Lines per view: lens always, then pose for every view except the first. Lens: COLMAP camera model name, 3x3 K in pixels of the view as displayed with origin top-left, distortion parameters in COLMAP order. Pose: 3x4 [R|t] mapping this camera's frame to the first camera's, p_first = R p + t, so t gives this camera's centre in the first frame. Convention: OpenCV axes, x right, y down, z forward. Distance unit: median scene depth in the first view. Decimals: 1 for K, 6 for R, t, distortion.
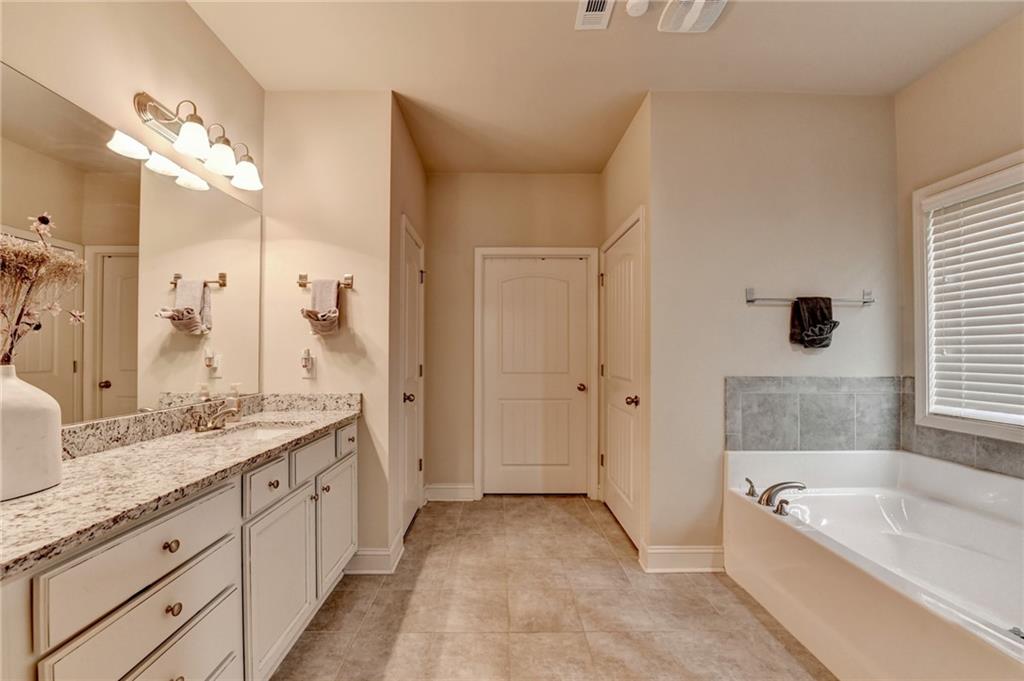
lens RADIAL K [[417.9, 0, 508.8], [0, 417.9, 352.0], [0, 0, 1]] dist [0.000235, -0.007029]
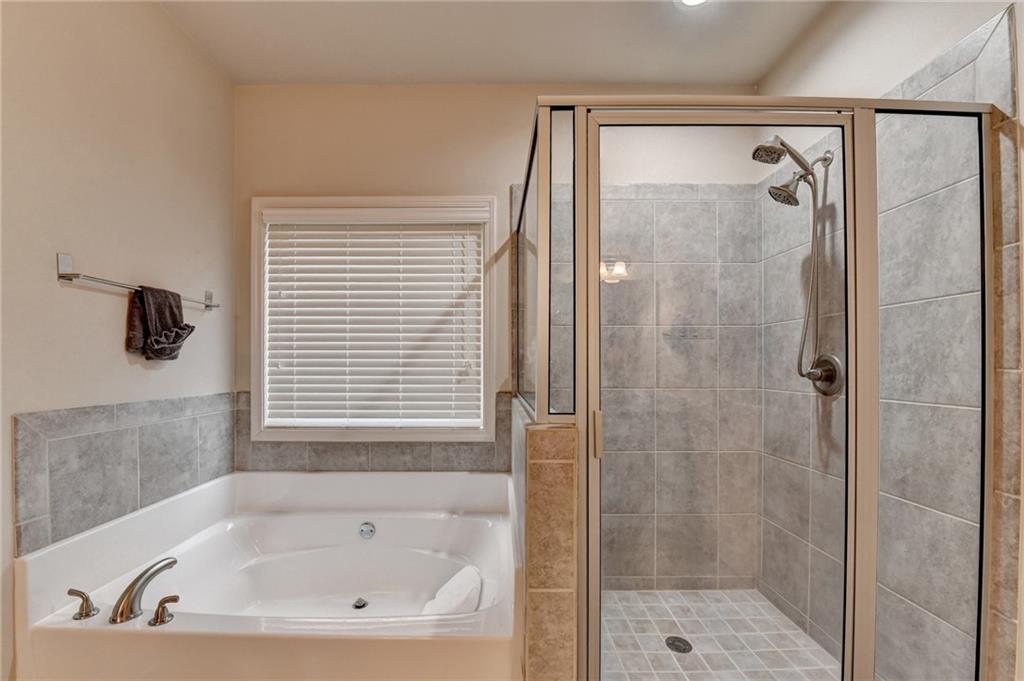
lens RADIAL K [[421.6, 0, 508.3], [0, 421.6, 364.0], [0, 0, 1]] dist [-0.000482, -0.008375]
pose [[0.026679, -0.000209, 0.999644, 0.025038], [-0.004576, 0.999989, 0.000331, -0.006052], [-0.999634, -0.004583, 0.026678, 0.383261]]
